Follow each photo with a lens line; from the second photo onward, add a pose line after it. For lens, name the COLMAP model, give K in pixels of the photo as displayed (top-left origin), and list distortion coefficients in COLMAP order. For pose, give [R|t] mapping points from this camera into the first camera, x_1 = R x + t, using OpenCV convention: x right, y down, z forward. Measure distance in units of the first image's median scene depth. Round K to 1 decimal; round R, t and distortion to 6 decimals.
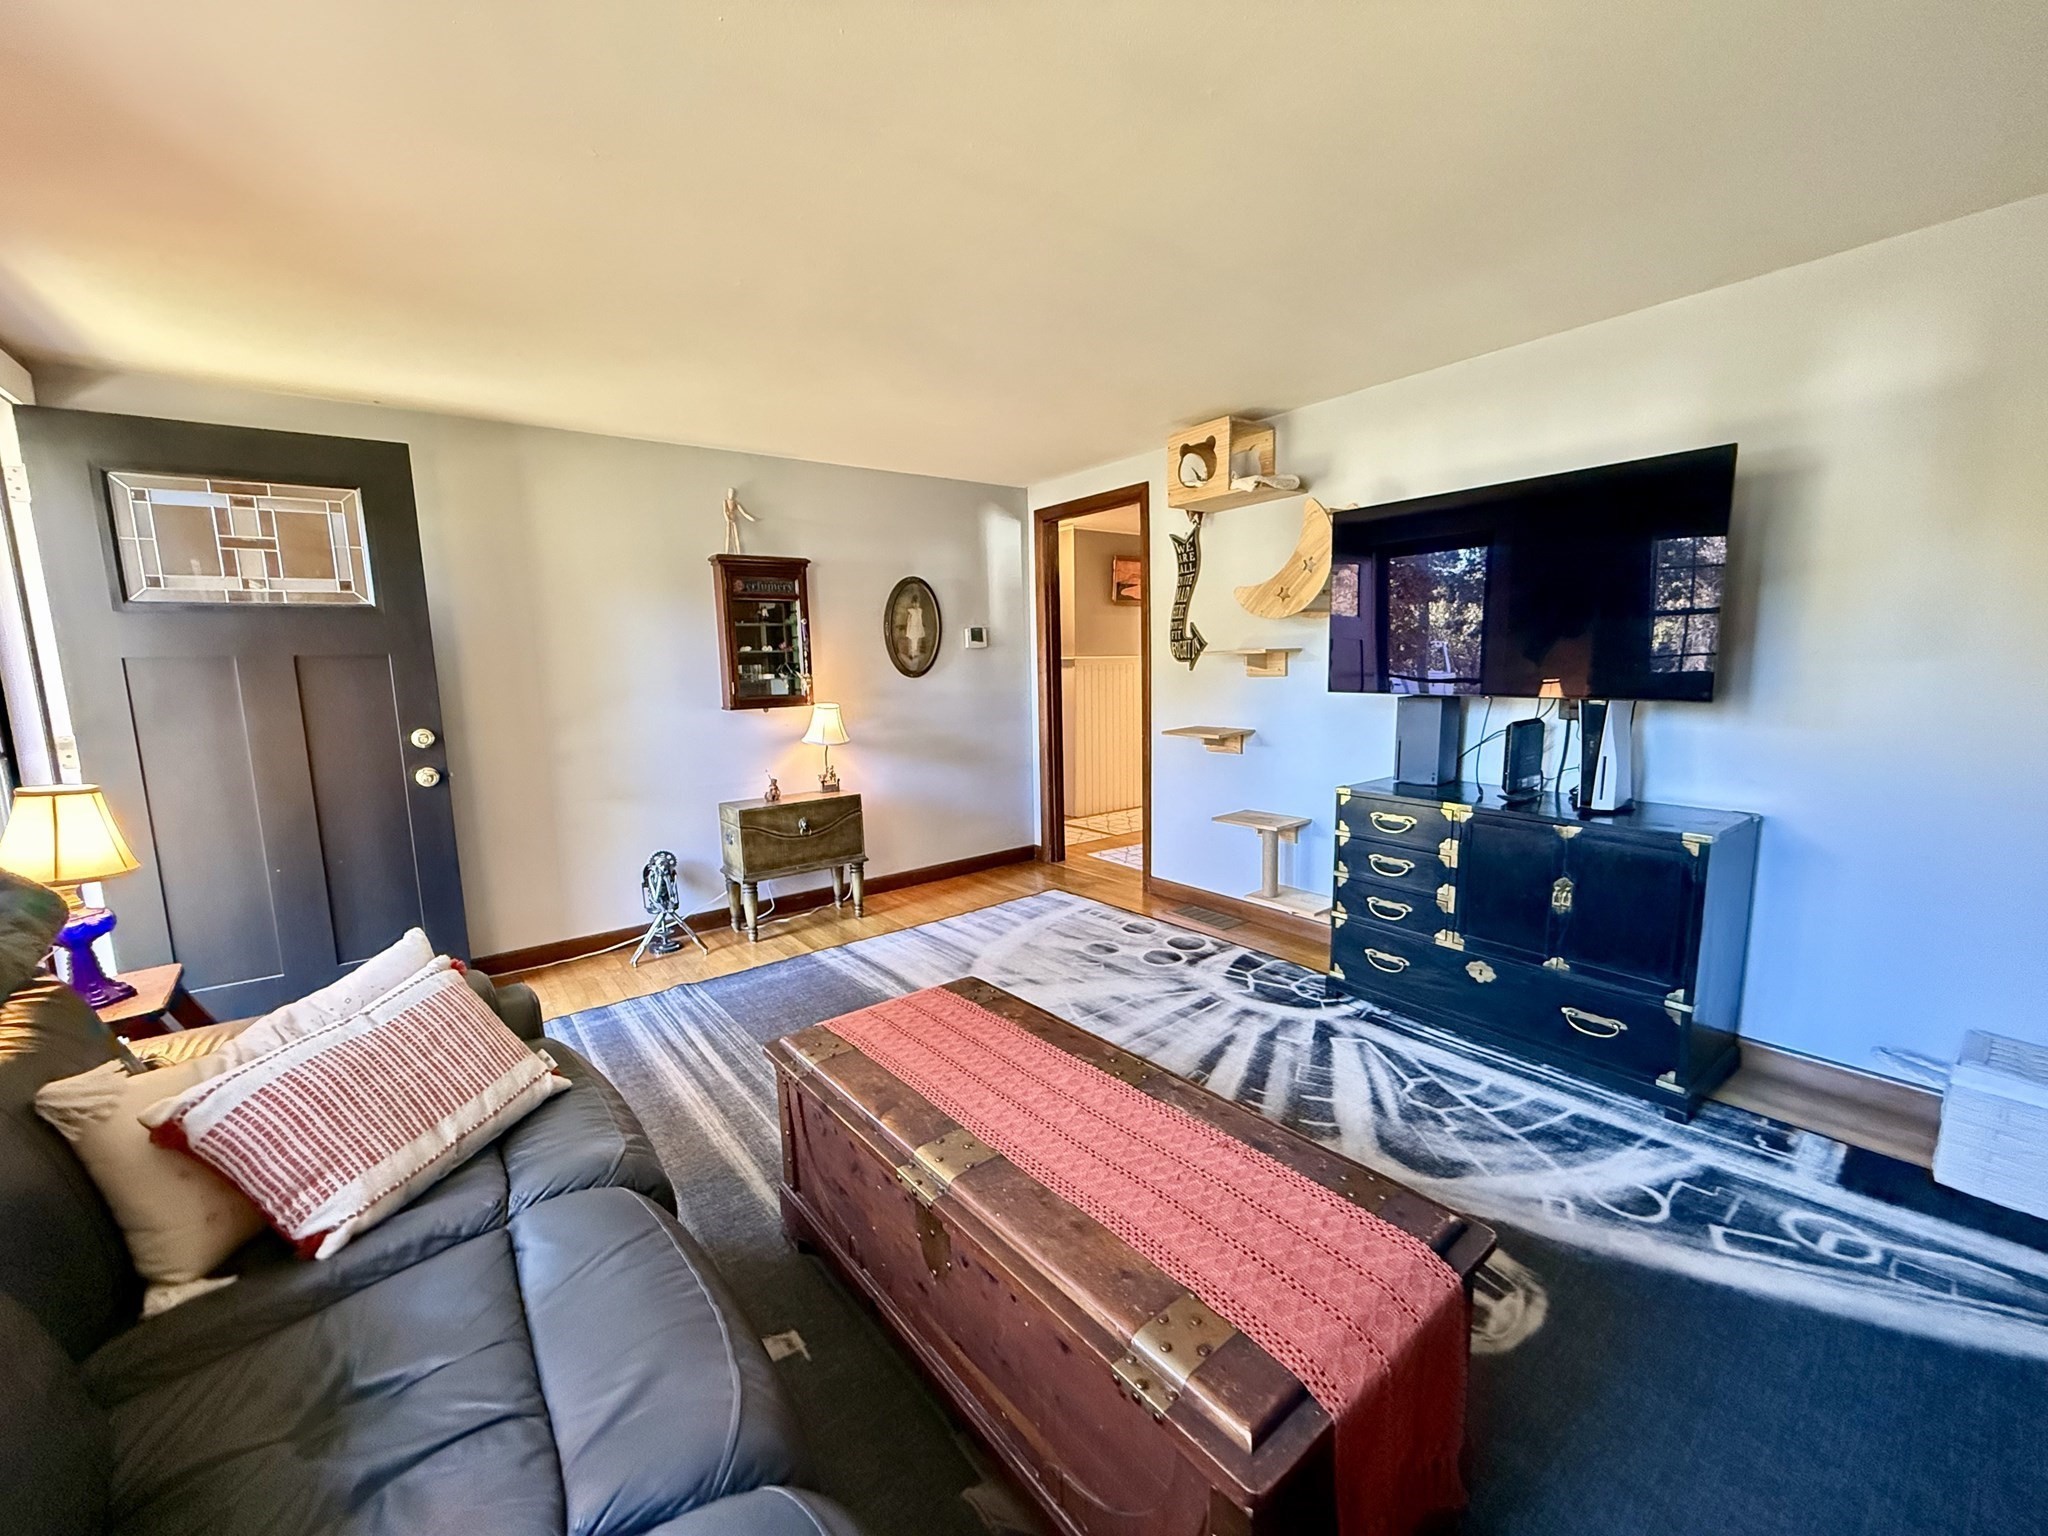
lens RADIAL K [[815.9, 0, 1018.0], [0, 815.9, 764.3], [0, 0, 1]] dist [-0.000338, 0.000236]
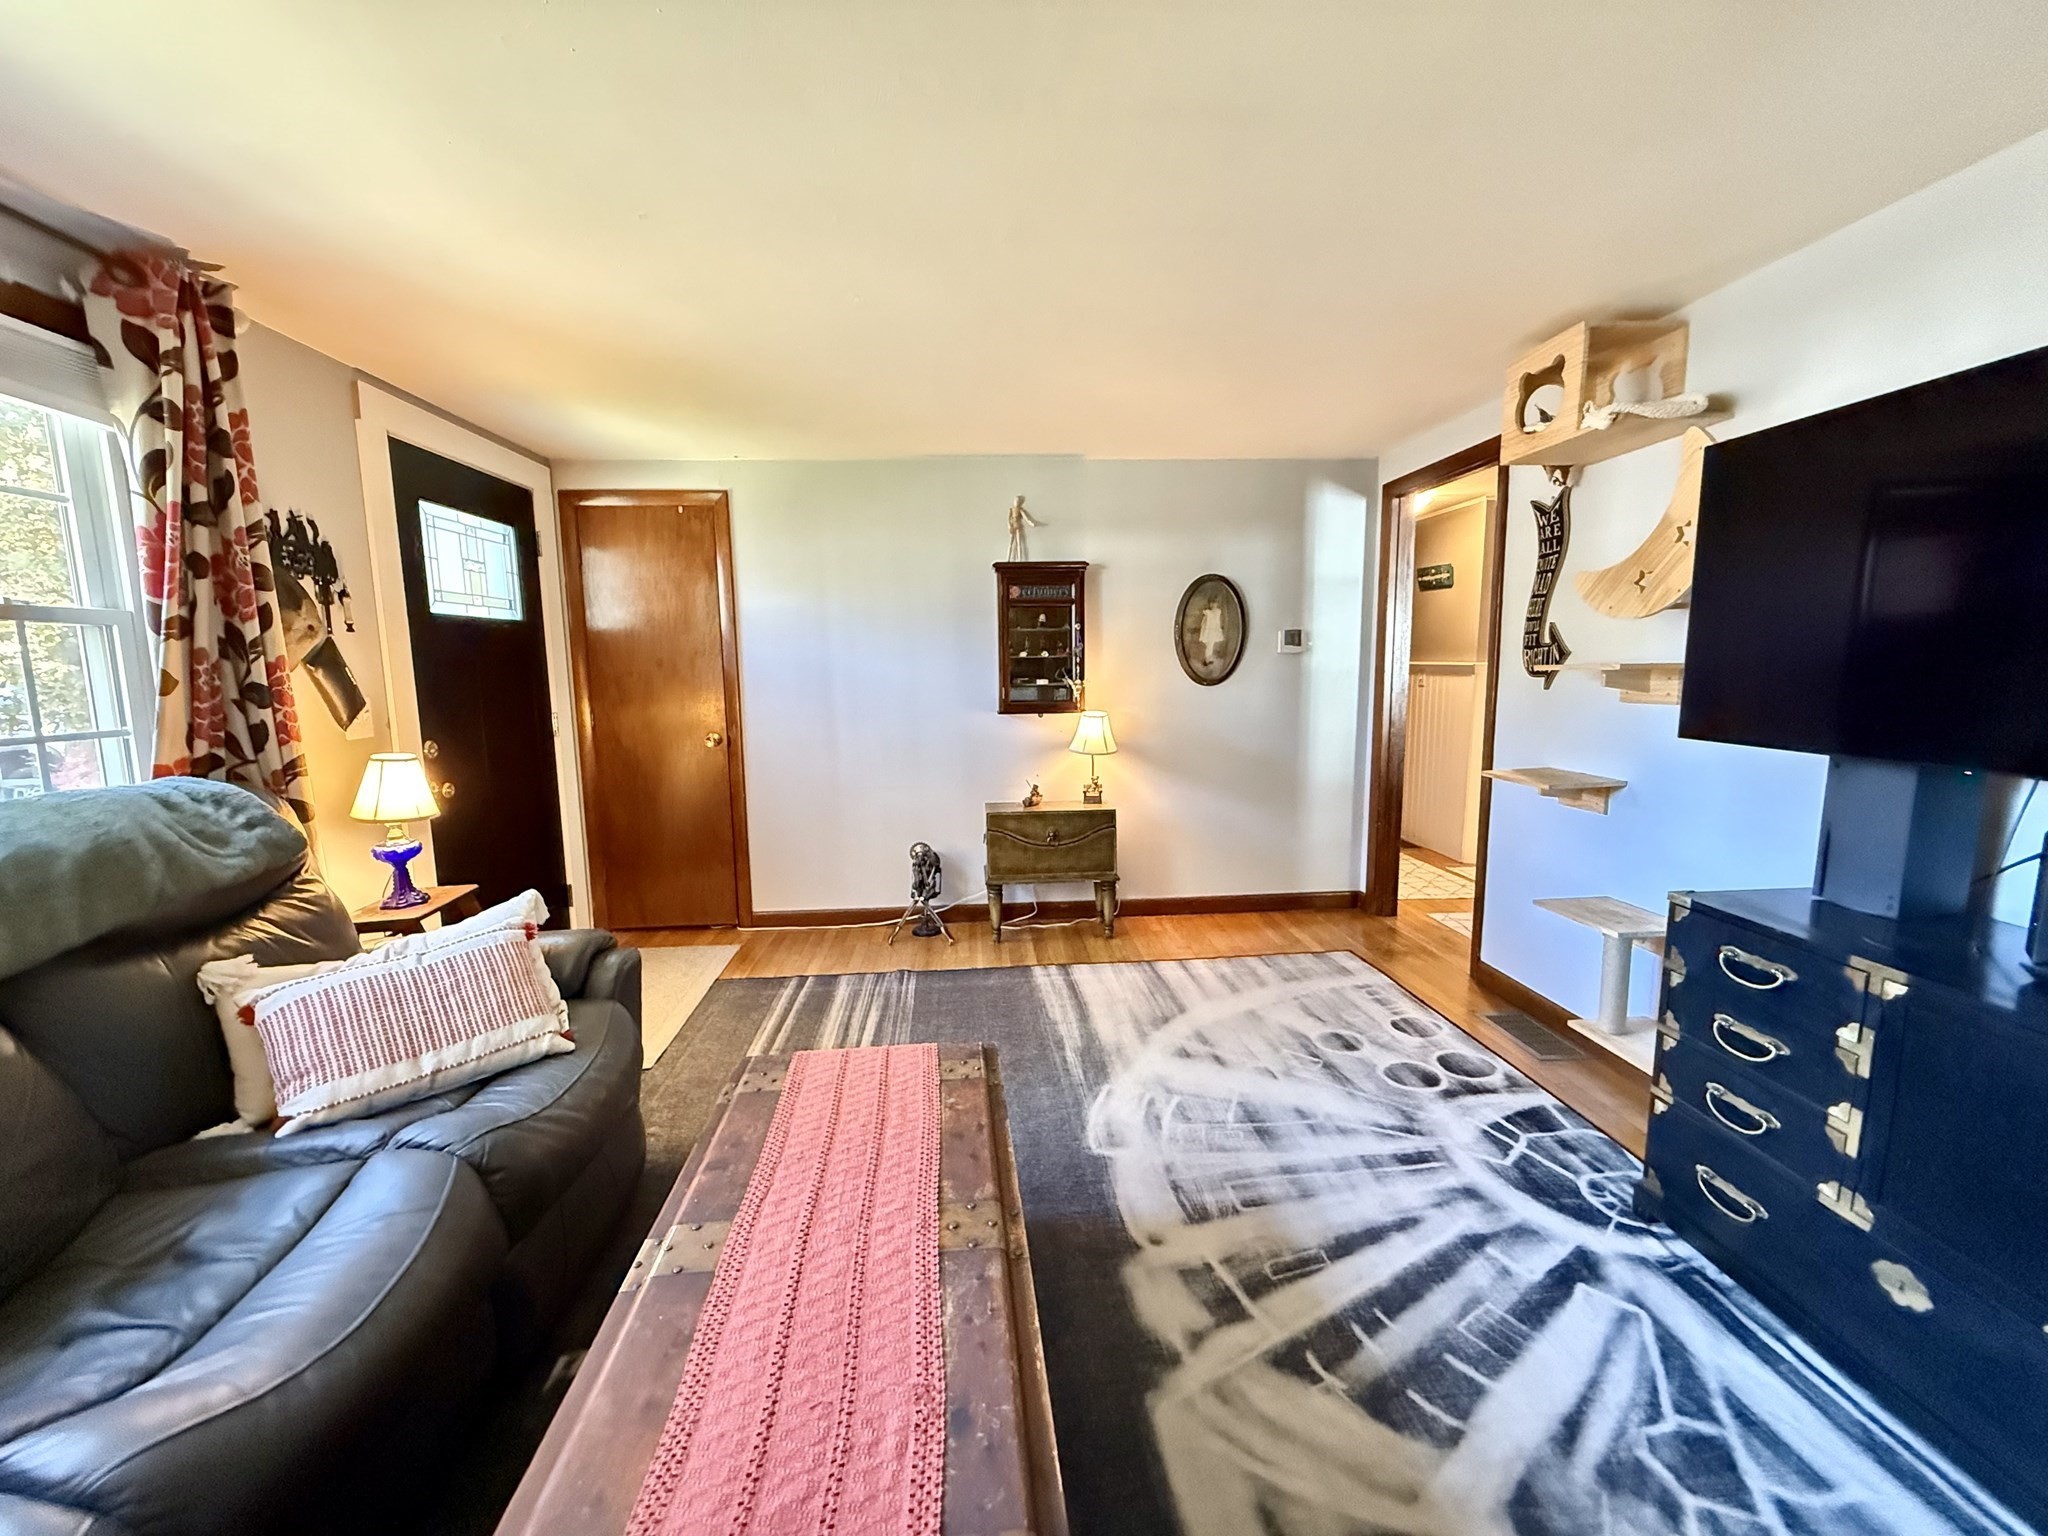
lens RADIAL K [[815.9, 0, 1018.2], [0, 815.9, 764.8], [0, 0, 1]] dist [-0.000338, 0.000236]
pose [[0.833365, 0.083208, -0.546425, 0.300434], [-0.078837, 0.996390, 0.031493, -0.047688], [0.547072, 0.016833, 0.836916, 0.200410]]
